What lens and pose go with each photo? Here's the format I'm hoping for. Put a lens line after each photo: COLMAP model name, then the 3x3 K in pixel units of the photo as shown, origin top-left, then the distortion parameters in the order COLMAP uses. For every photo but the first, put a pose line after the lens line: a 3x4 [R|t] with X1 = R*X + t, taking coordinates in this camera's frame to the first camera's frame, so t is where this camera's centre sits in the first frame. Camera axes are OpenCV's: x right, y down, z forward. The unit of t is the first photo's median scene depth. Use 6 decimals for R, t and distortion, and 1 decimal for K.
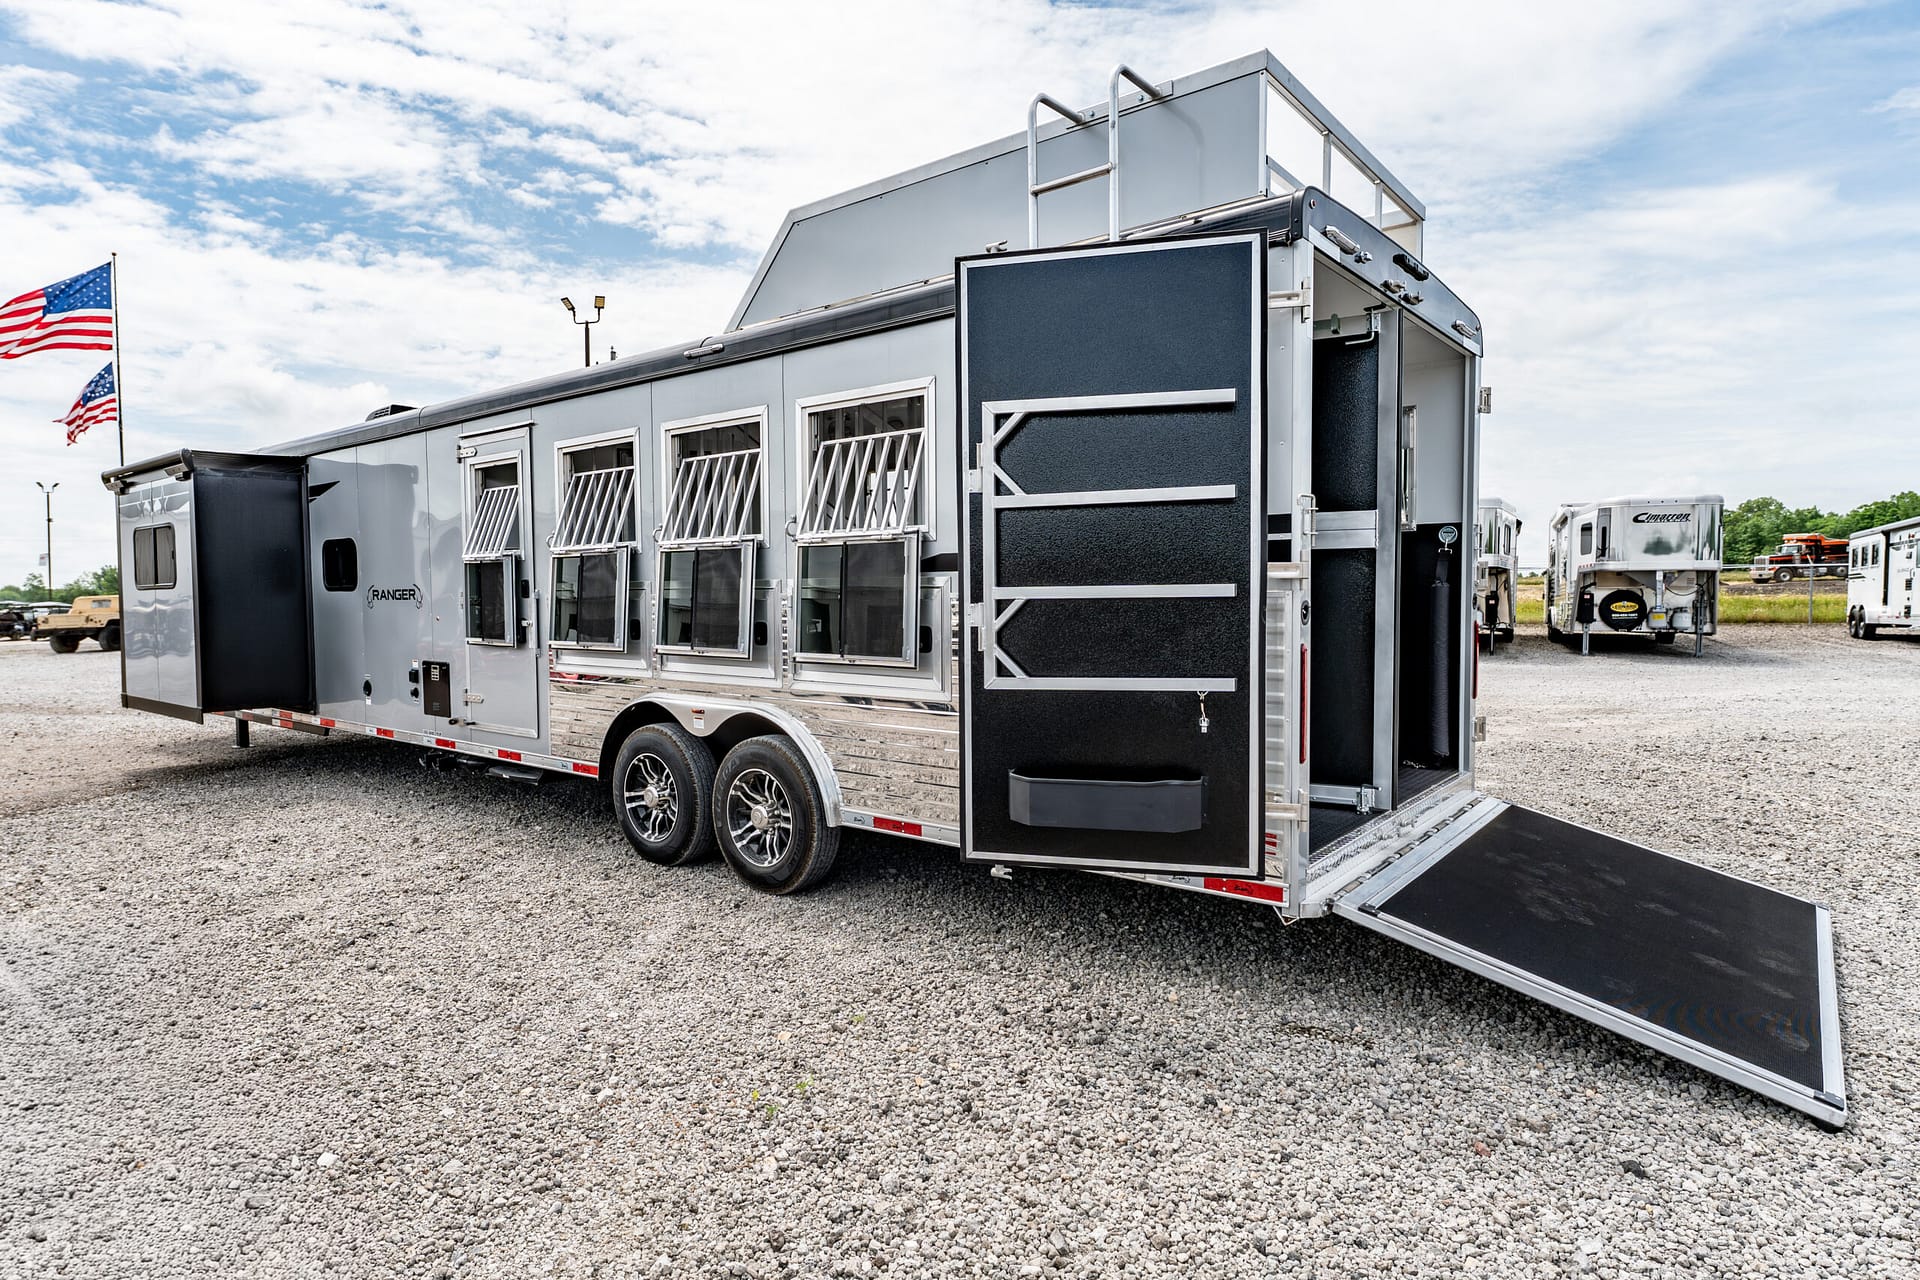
lens RADIAL K [[1054.7, 0, 960.0], [0, 1054.7, 640.0], [0, 0, 1]] dist [-0.001867, -0.000126]
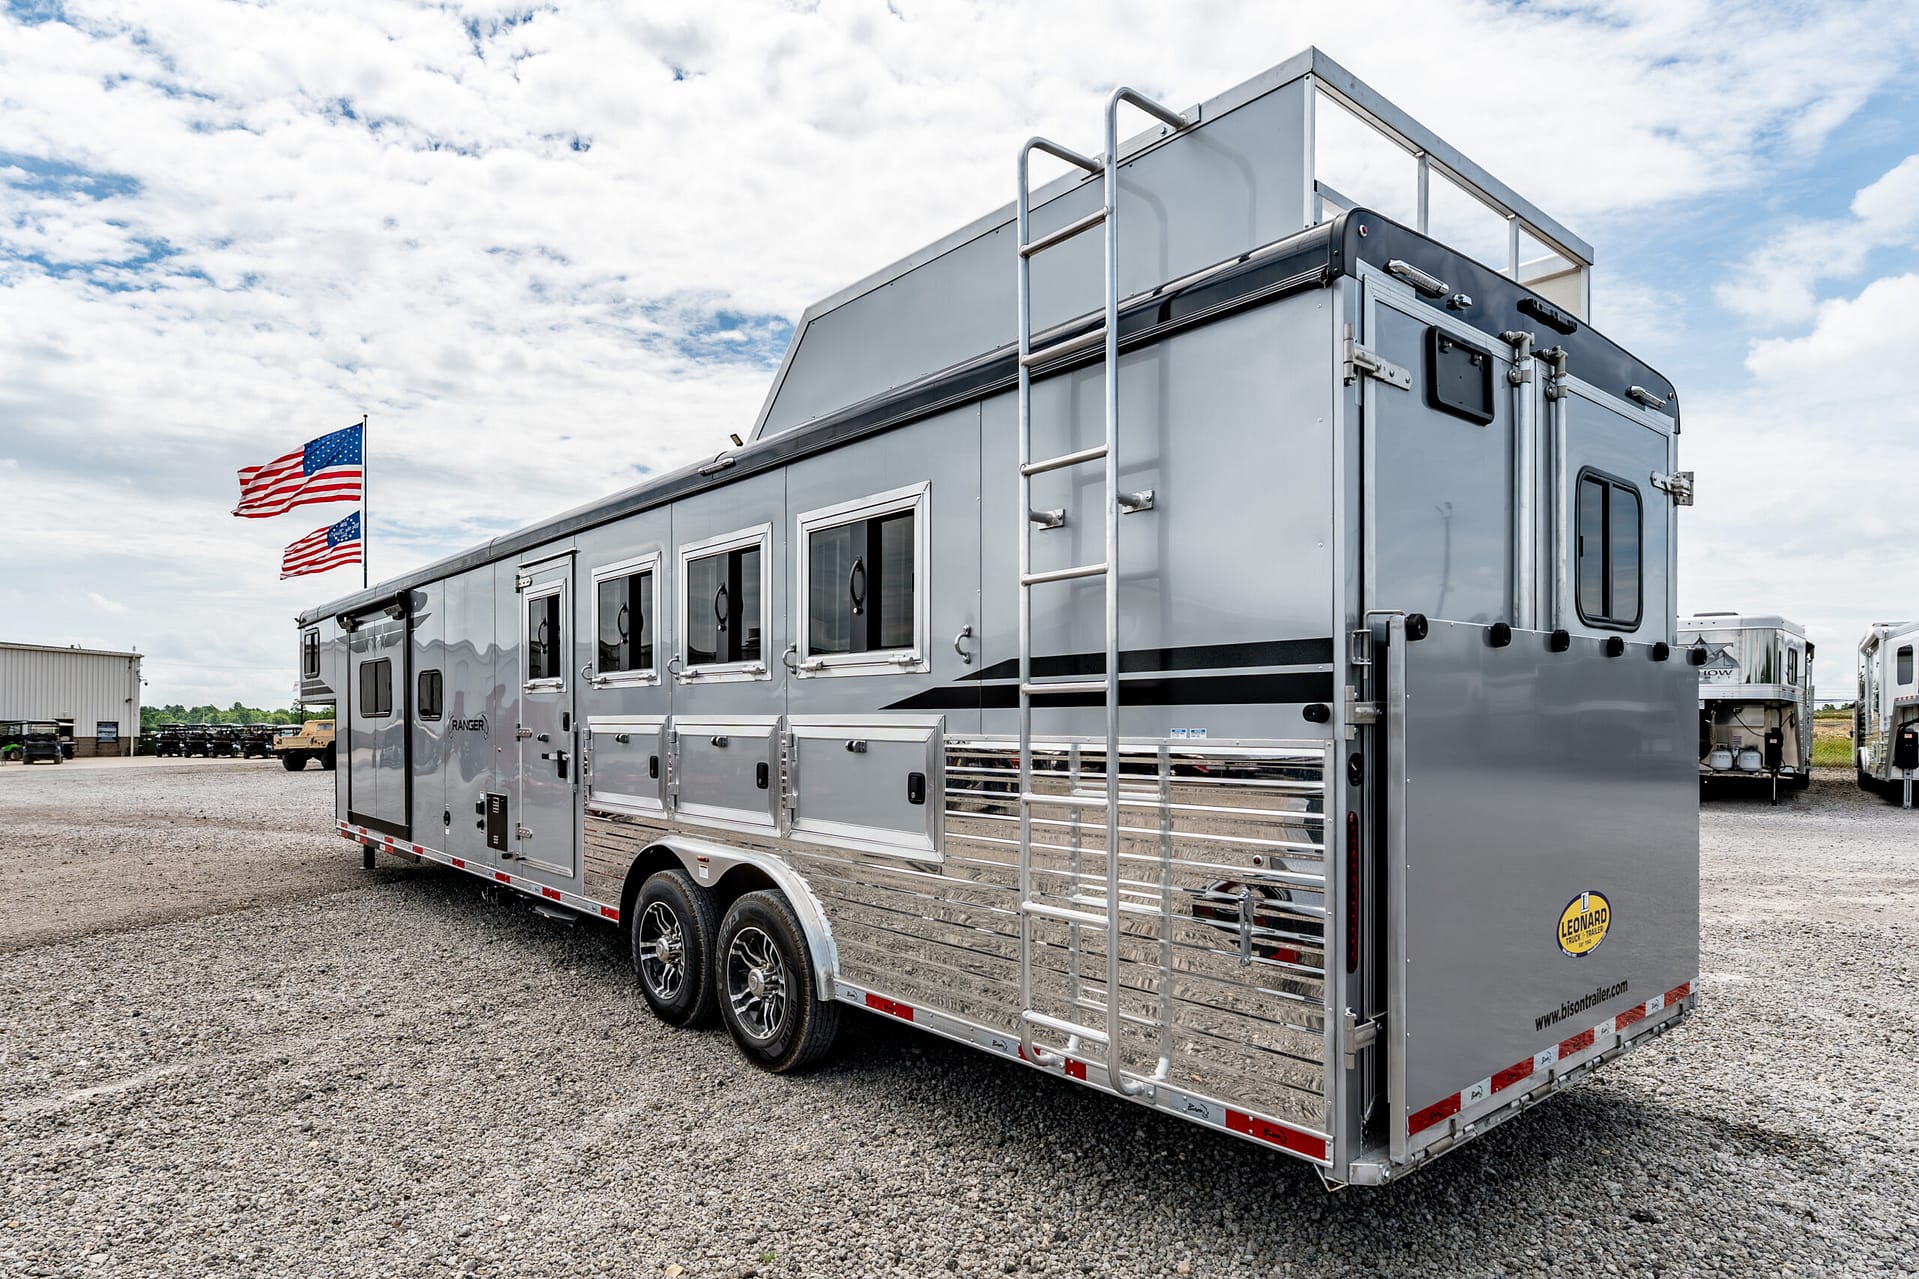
lens RADIAL K [[1086.4, 0, 893.5], [0, 1086.4, 722.3], [0, 0, 1]] dist [-0.000291, -0.000721]
pose [[0.976111, 0.009082, -0.217084, 0.110280], [-0.018735, 0.998923, -0.042453, -0.013026], [0.216464, 0.045506, 0.975229, 0.112120]]
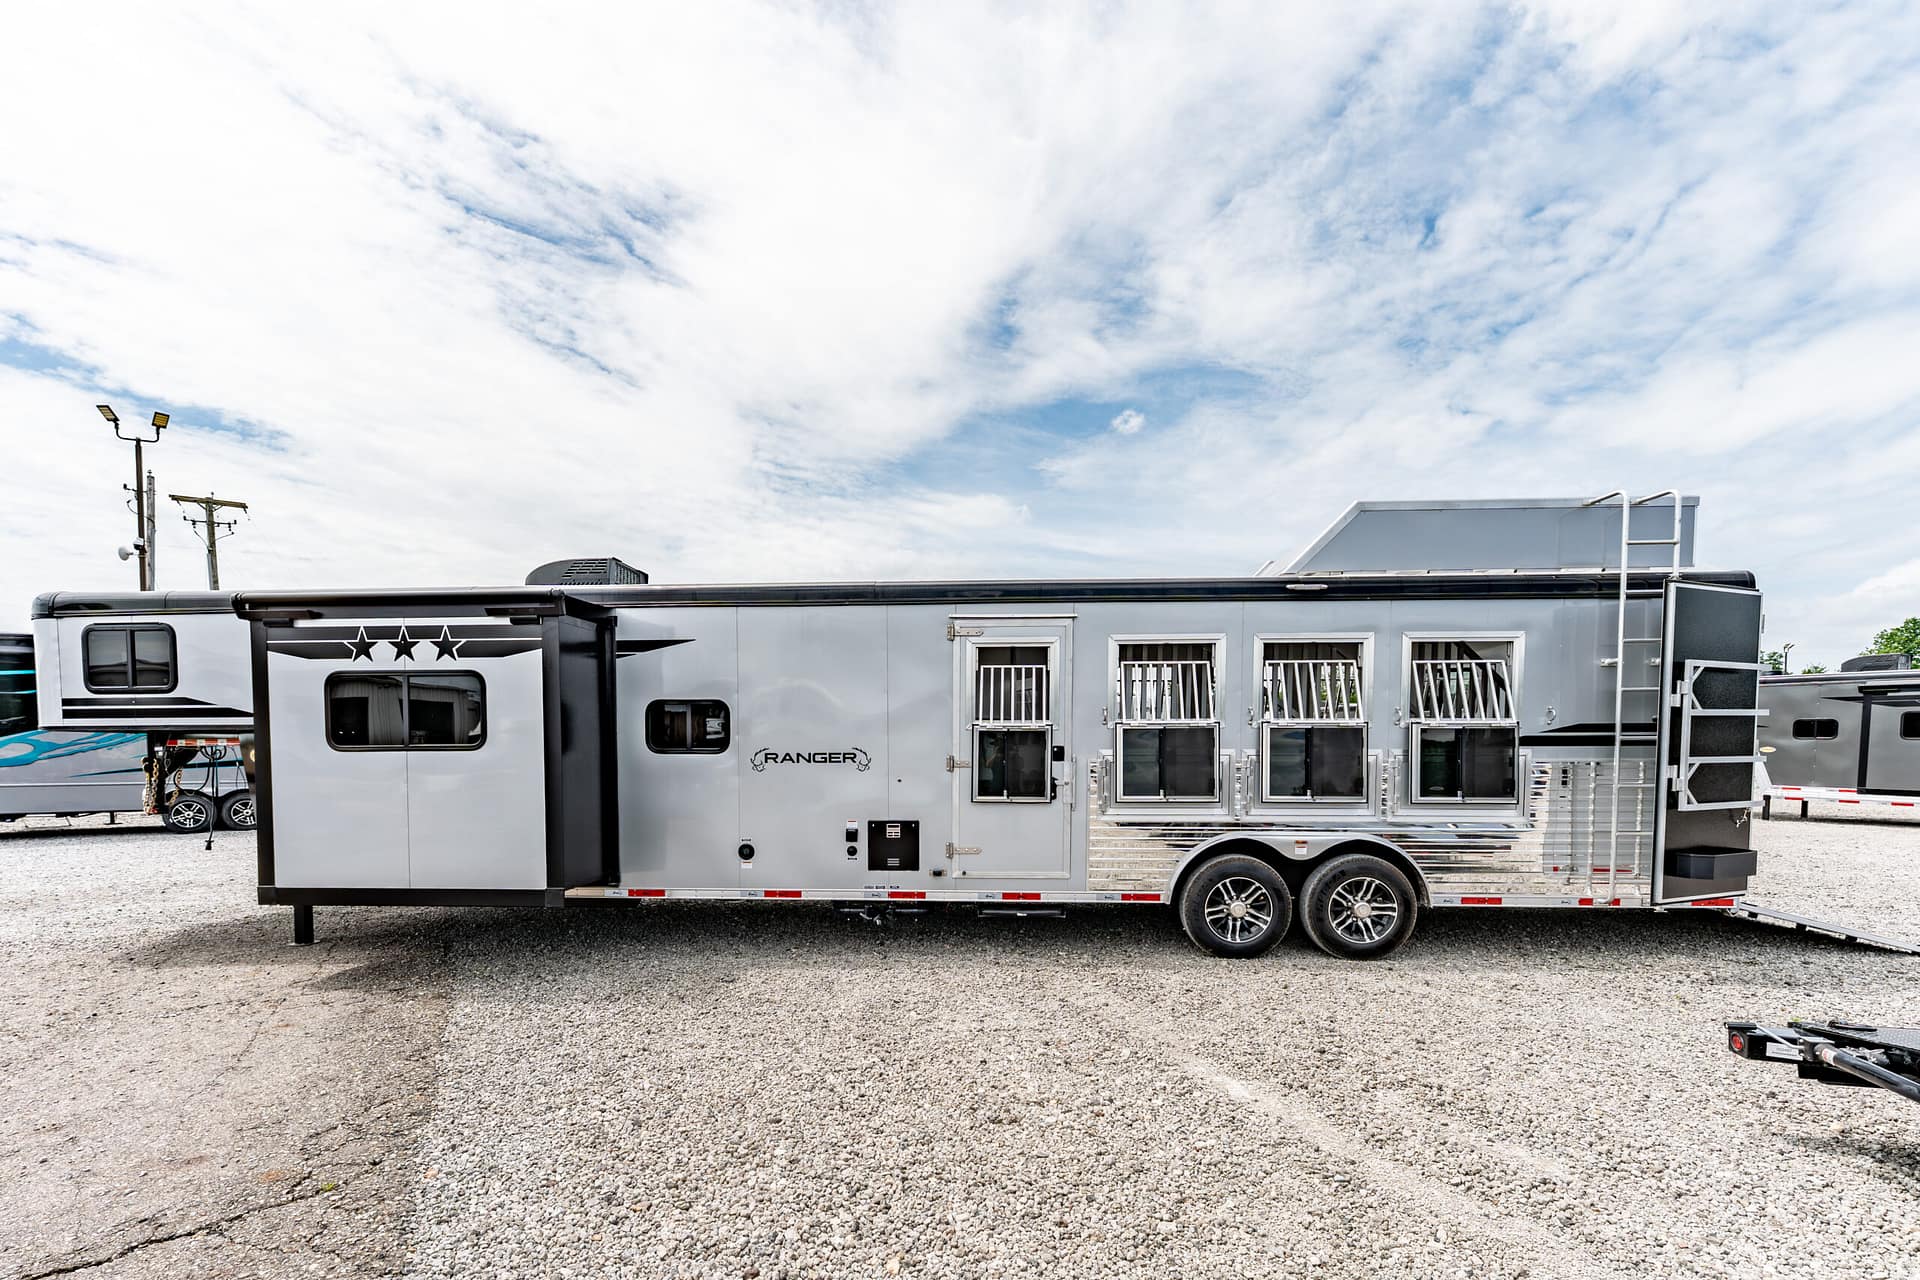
lens RADIAL K [[829.0, 0, 959.4], [0, 829.0, 800.3], [0, 0, 1]] dist [0.002548, 0.000052]
pose [[0.810513, -0.028926, 0.585006, -1.224491], [0.022139, 0.999579, 0.018753, -0.018621], [-0.585302, -0.002248, 0.810812, 0.355362]]
